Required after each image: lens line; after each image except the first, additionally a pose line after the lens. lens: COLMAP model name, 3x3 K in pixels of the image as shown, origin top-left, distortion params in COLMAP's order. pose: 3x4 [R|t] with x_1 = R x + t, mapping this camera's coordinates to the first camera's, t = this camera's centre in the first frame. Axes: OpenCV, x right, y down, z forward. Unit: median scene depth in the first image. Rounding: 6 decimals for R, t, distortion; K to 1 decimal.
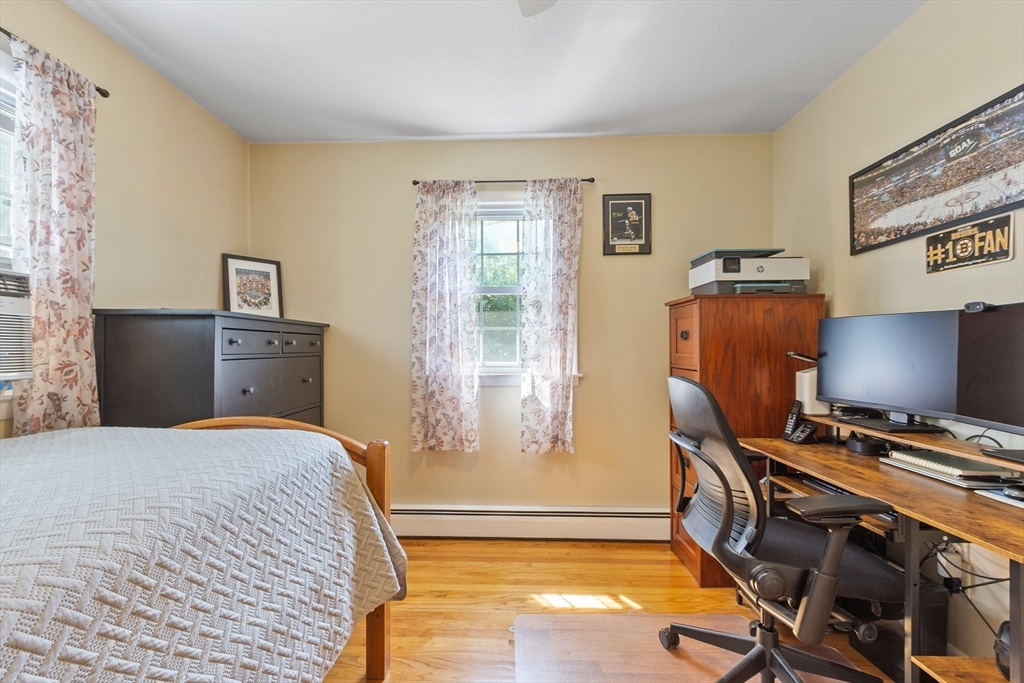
lens RADIAL K [[451.5, 0, 505.2], [0, 451.5, 347.2], [0, 0, 1]] dist [-0.000646, 0.000570]
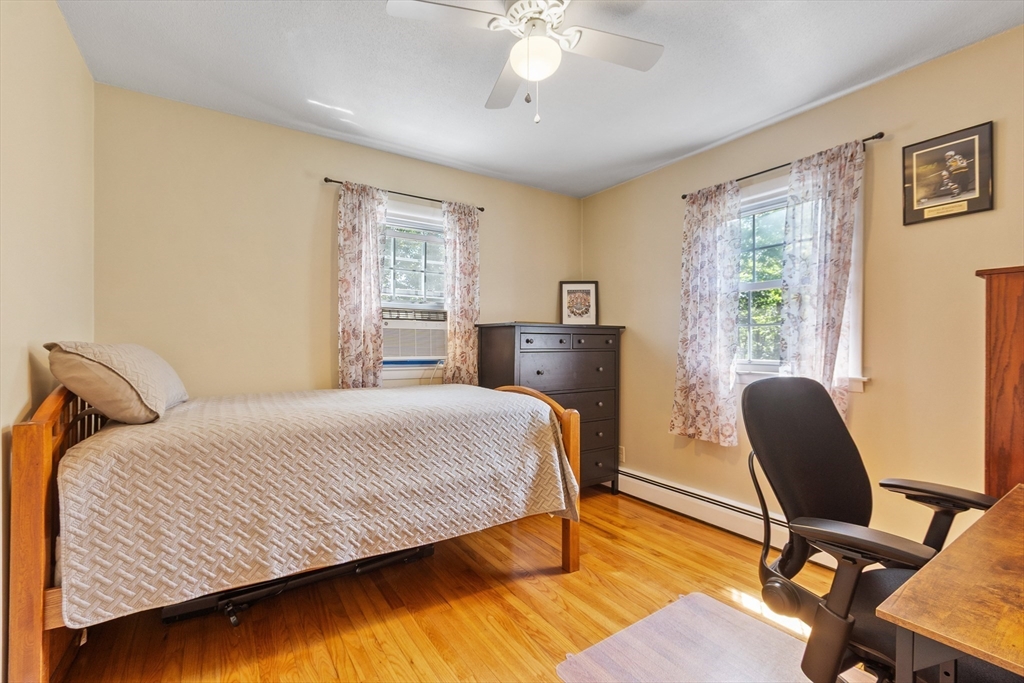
lens RADIAL K [[451.5, 0, 505.2], [0, 451.5, 347.2], [0, 0, 1]] dist [-0.000646, 0.000570]
pose [[0.573315, 0.006687, -0.819307, 0.473211], [-0.000419, 0.999969, 0.007868, -0.001910], [0.819335, -0.004168, 0.573300, -0.001709]]
